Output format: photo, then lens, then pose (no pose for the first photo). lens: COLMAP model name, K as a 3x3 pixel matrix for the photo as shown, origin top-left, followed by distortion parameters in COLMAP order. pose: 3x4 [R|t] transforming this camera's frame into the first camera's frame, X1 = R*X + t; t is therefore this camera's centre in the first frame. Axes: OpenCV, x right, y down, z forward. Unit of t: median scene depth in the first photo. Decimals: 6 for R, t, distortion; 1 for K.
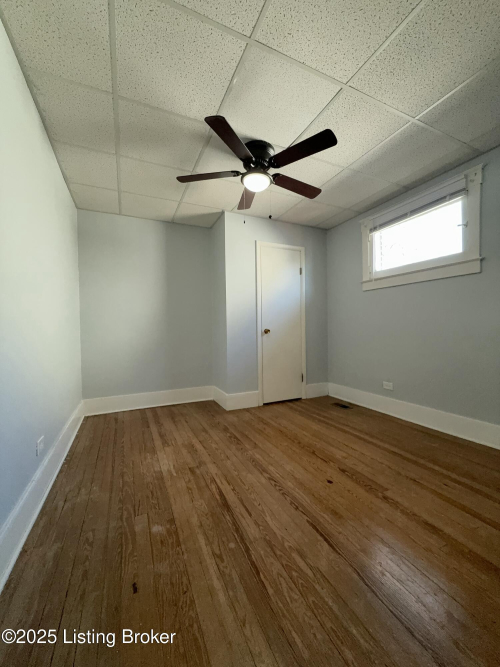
lens RADIAL K [[266.6, 0, 249.7], [0, 266.6, 332.4], [0, 0, 1]] dist [-0.000503, -0.000050]
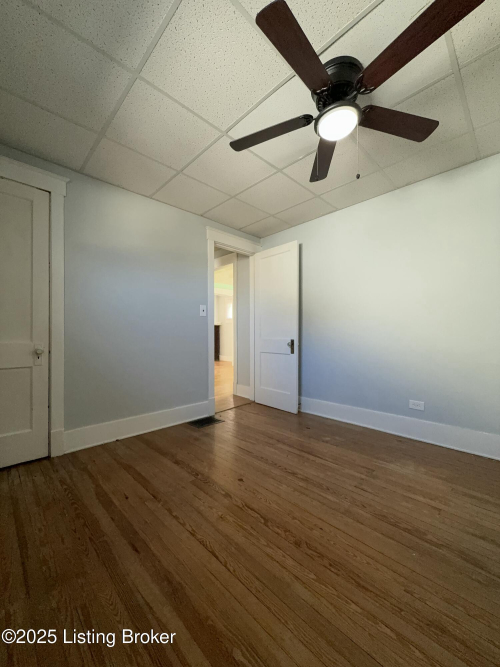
lens RADIAL K [[266.6, 0, 250.0], [0, 266.6, 333.2], [0, 0, 1]] dist [-0.000503, -0.000050]
pose [[-0.940394, 0.018218, -0.339600, 0.556844], [0.014875, 0.999812, 0.012444, -0.028120], [0.339762, 0.006650, -0.940488, 1.813850]]
